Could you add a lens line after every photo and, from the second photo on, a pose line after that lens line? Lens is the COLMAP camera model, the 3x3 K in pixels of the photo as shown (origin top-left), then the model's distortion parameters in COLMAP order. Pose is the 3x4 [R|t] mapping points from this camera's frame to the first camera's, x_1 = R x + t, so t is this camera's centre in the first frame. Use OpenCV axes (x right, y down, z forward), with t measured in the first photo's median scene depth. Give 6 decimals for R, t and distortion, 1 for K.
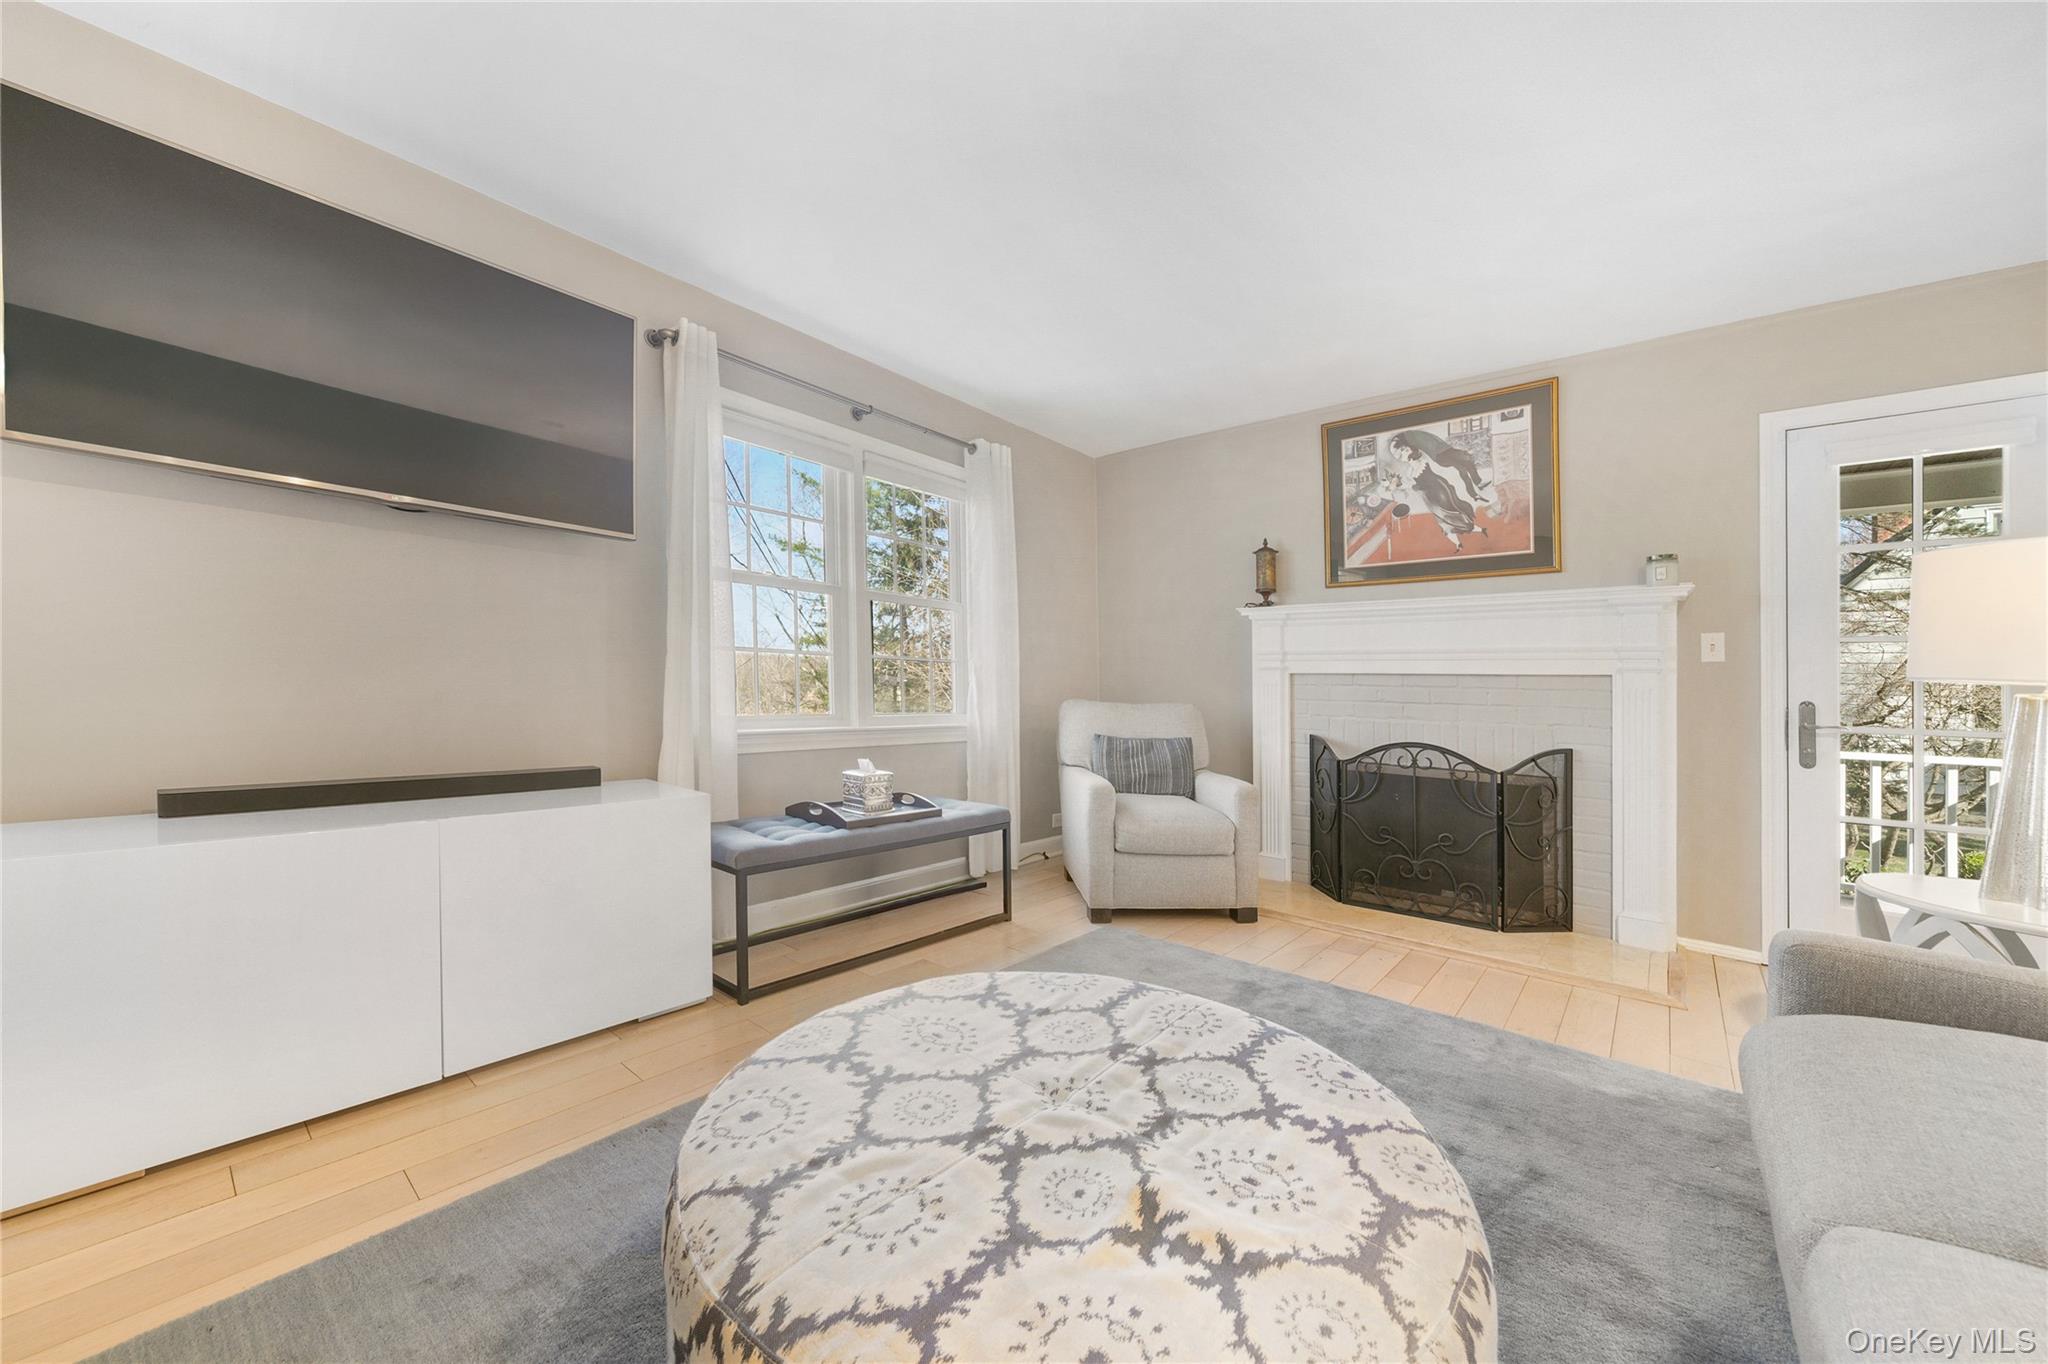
lens RADIAL K [[761.8, 0, 1023.8], [0, 761.8, 693.4], [0, 0, 1]] dist [0.001253, -0.000031]
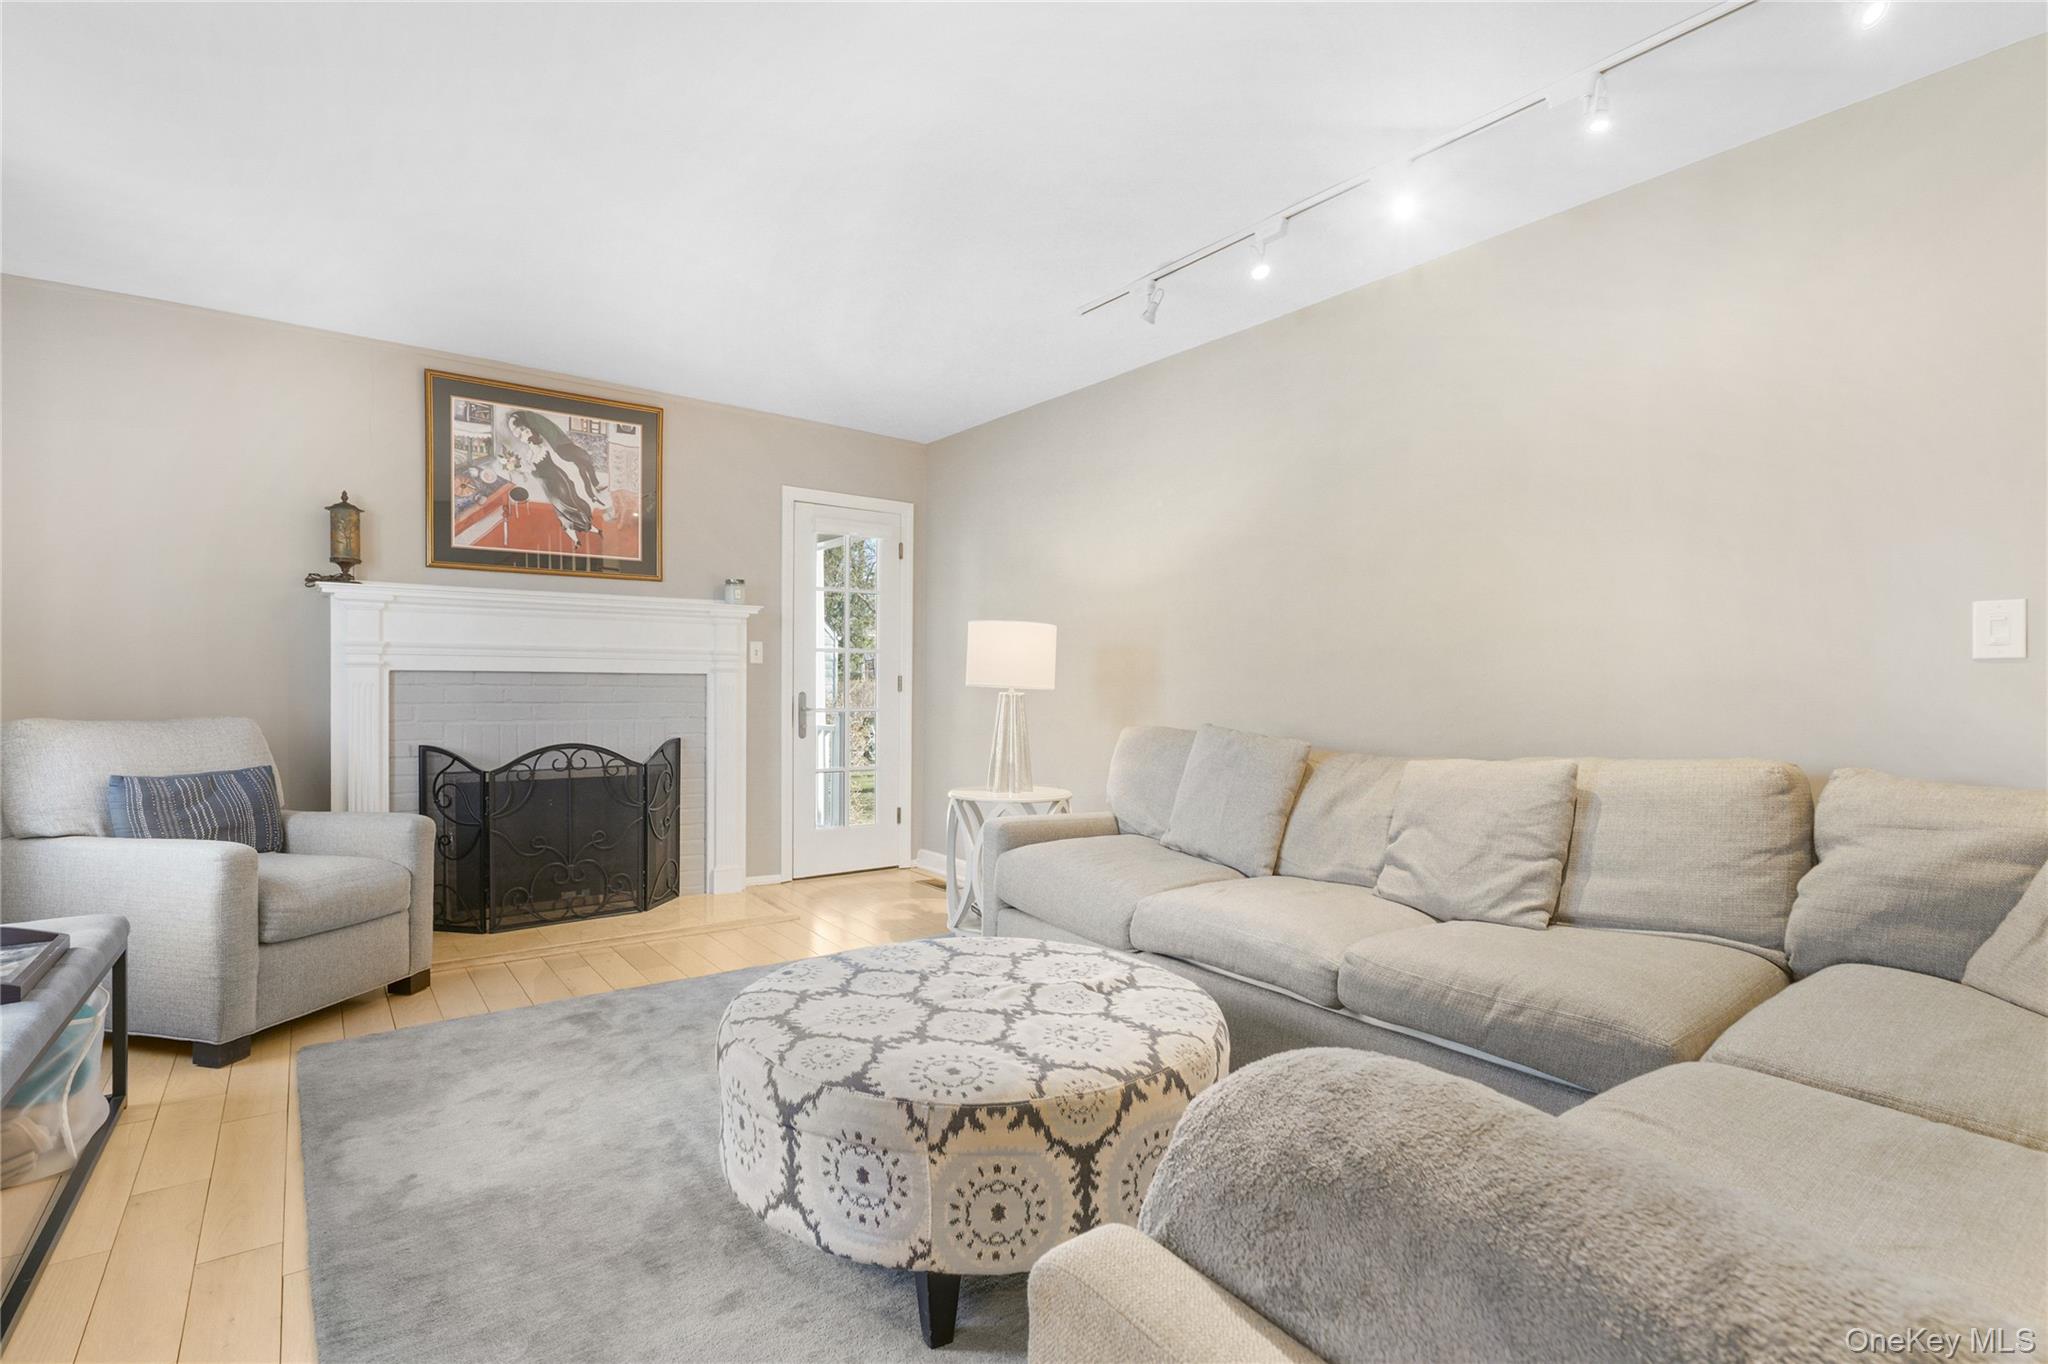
lens RADIAL K [[973.7, 0, 1019.7], [0, 973.7, 673.0], [0, 0, 1]] dist [0.001579, 0.000192]
pose [[0.221809, -0.011805, 0.975019, -0.555440], [0.007002, 0.999920, 0.010514, -0.033859], [-0.975065, 0.004495, 0.221874, 0.157819]]
